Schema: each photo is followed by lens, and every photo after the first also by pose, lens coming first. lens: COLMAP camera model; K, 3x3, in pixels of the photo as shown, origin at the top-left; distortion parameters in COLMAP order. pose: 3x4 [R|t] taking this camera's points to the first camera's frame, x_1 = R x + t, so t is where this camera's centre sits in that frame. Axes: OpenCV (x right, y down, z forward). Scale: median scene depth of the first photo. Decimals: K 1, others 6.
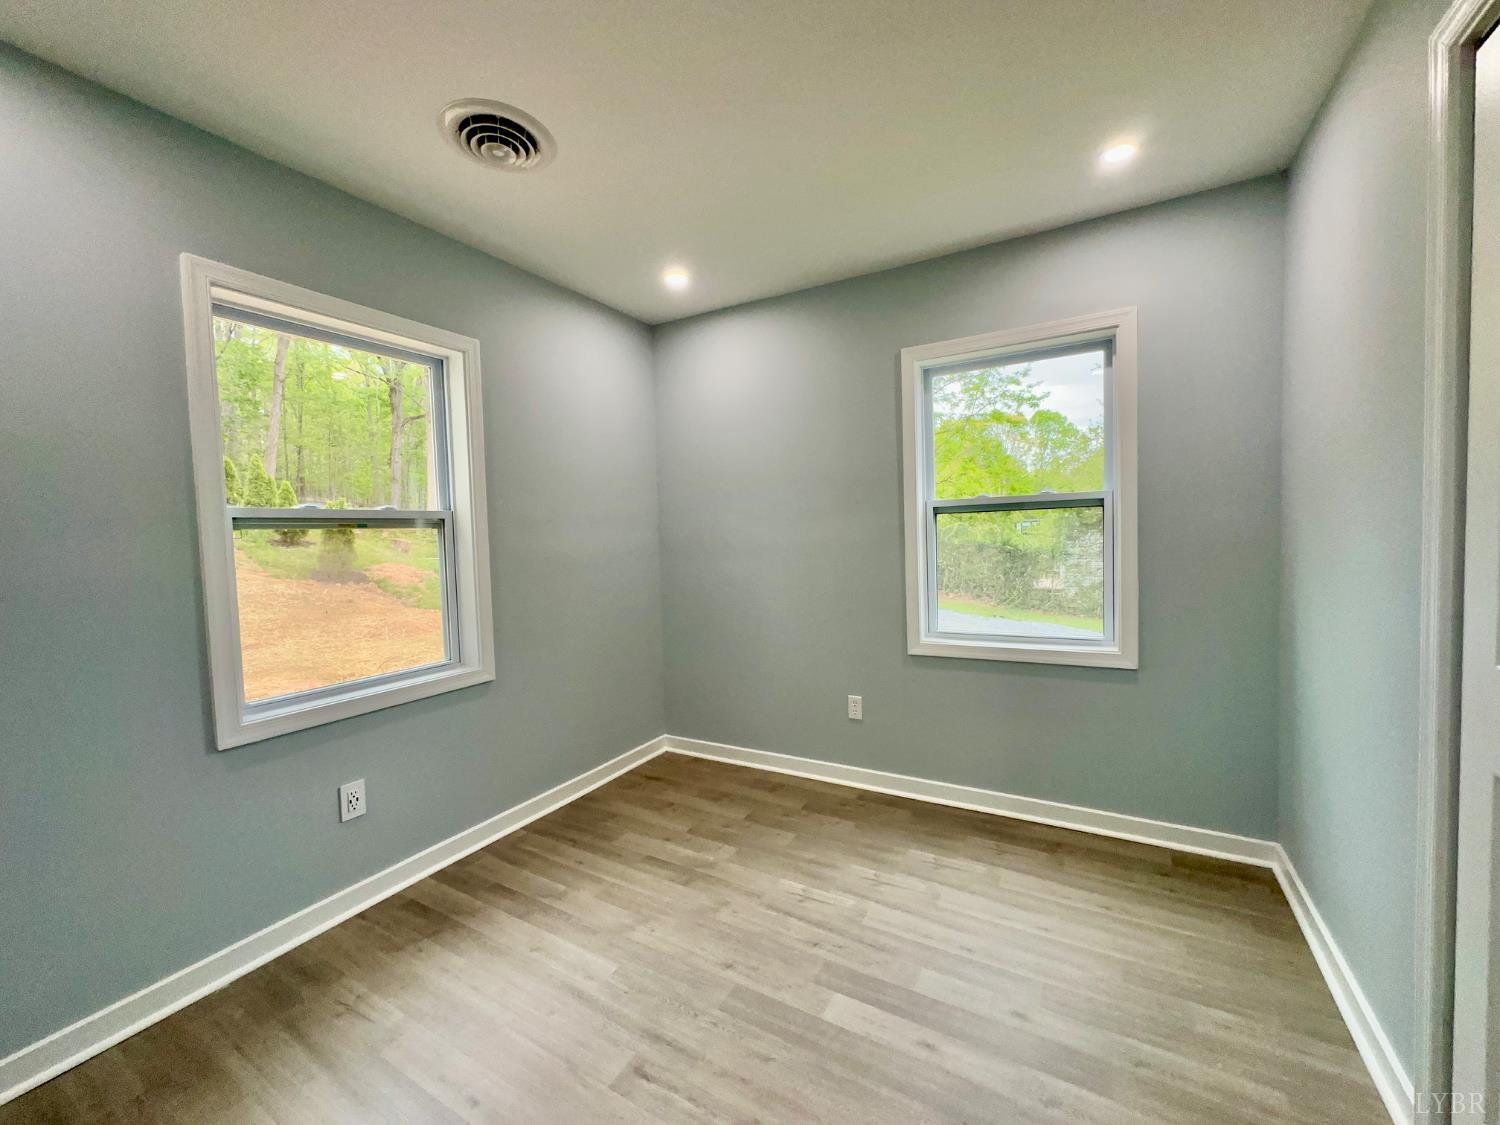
lens RADIAL K [[599.2, 0, 748.5], [0, 599.2, 554.5], [0, 0, 1]] dist [-0.003013, -0.000174]
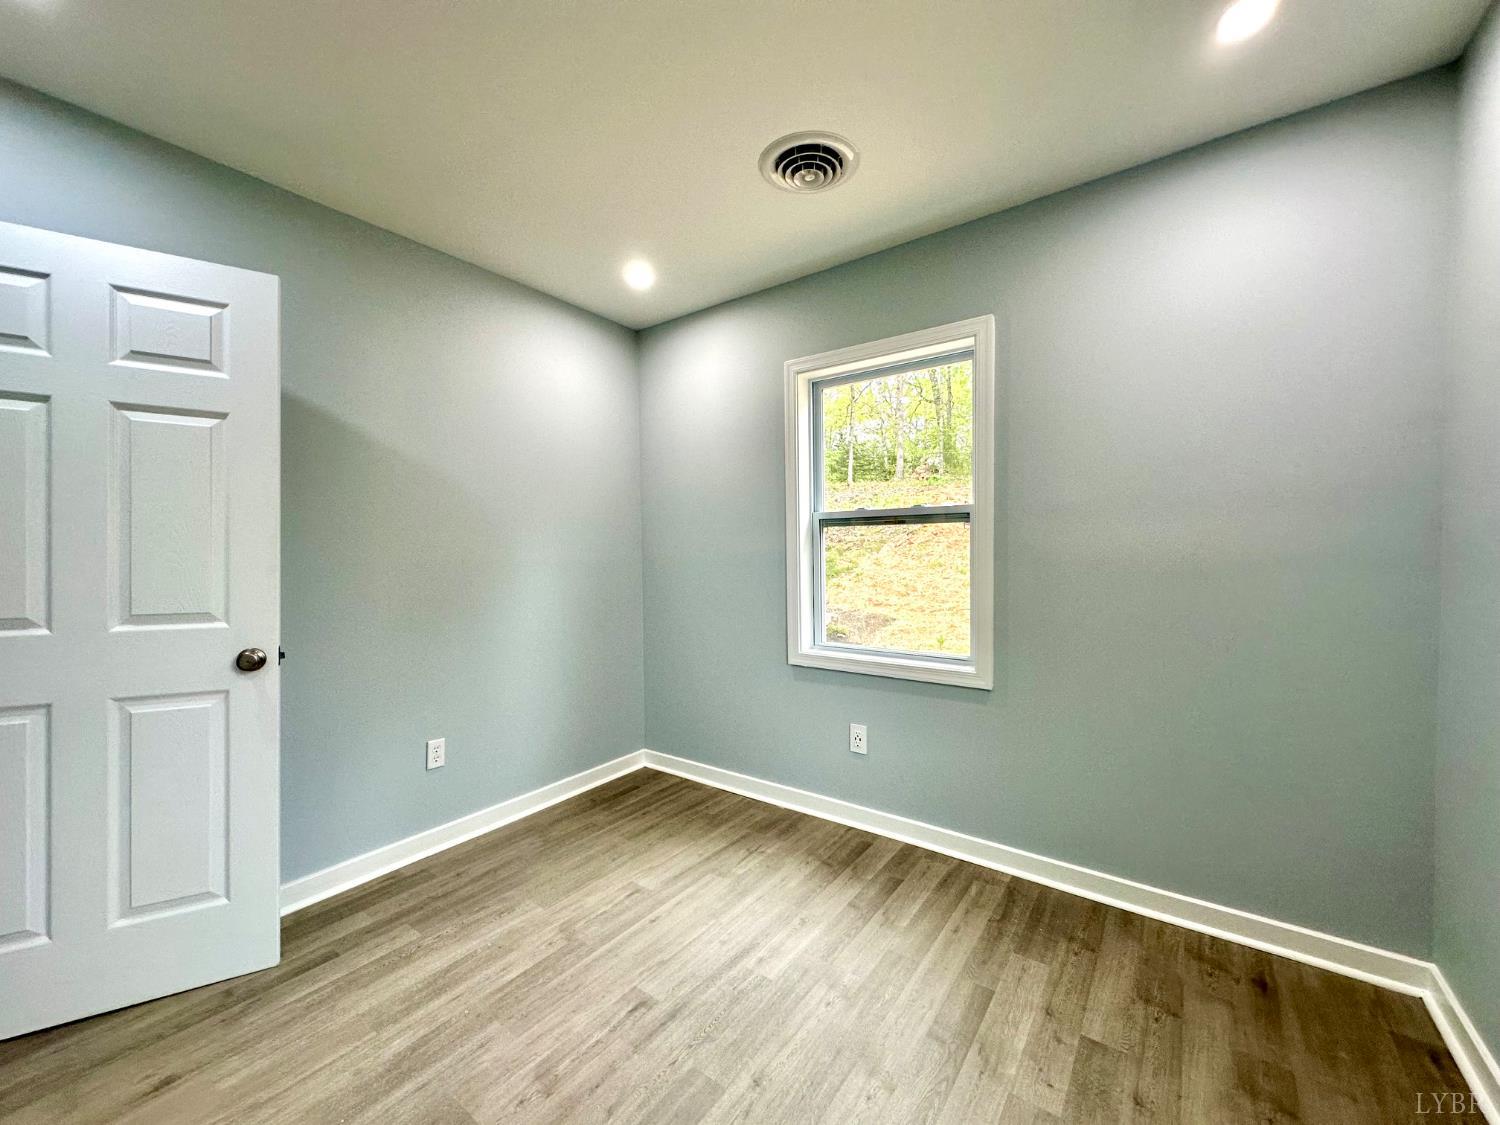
lens RADIAL K [[599.2, 0, 754.2], [0, 599.2, 556.1], [0, 0, 1]] dist [-0.003013, -0.000174]
pose [[-0.117700, 0.033970, -0.992468, 0.628697], [-0.027920, 0.998906, 0.037502, -0.018034], [0.992657, 0.032124, -0.116623, 0.939989]]
